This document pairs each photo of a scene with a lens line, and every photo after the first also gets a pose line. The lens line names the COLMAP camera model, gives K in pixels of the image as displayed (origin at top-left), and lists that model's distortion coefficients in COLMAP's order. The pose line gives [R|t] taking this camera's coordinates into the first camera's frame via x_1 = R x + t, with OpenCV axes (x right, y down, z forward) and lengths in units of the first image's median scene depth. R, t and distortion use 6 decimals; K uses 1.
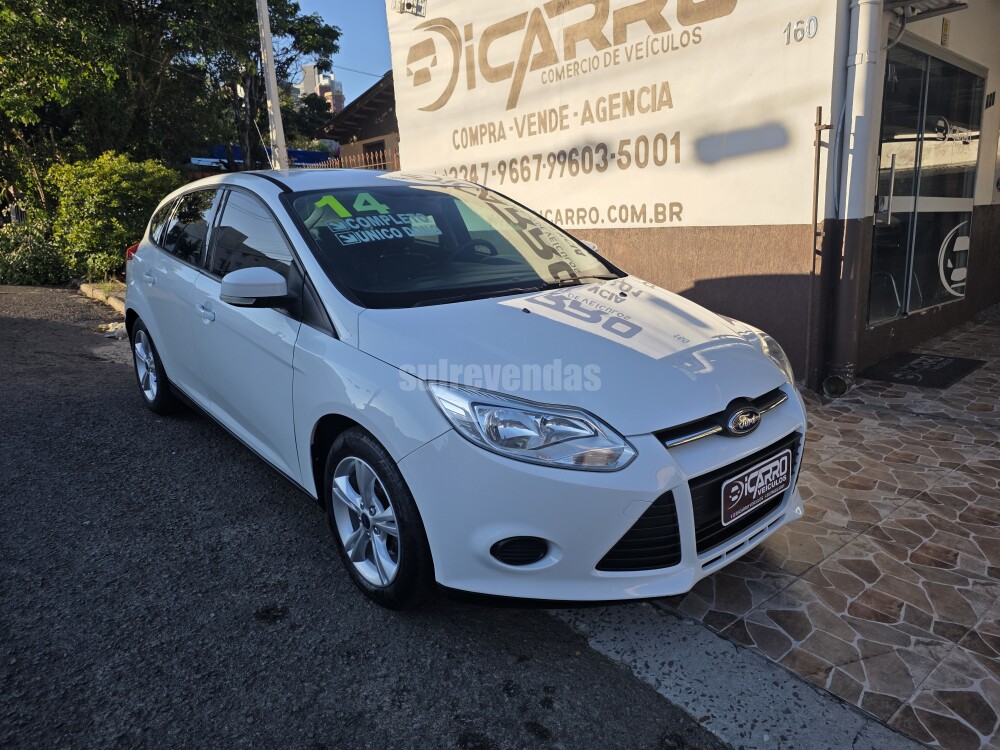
lens RADIAL K [[657.1, 0, 500.0], [0, 657.1, 375.0], [0, 0, 1]] dist [0.049634, -0.039004]
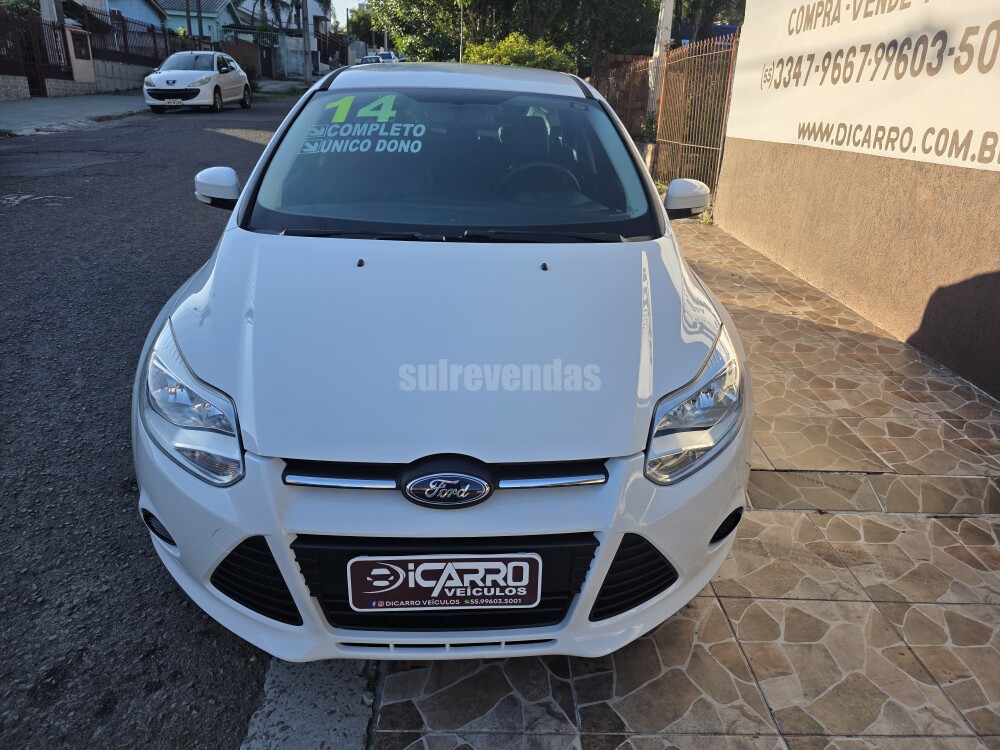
lens RADIAL K [[662.3, 0, 505.0], [0, 662.3, 369.6], [0, 0, 1]] dist [0.044477, -0.036897]
pose [[0.791209, 0.285419, -0.540856, 0.303317], [-0.204047, 0.956935, 0.206495, -0.081582], [0.576501, -0.053020, 0.815374, 0.194347]]
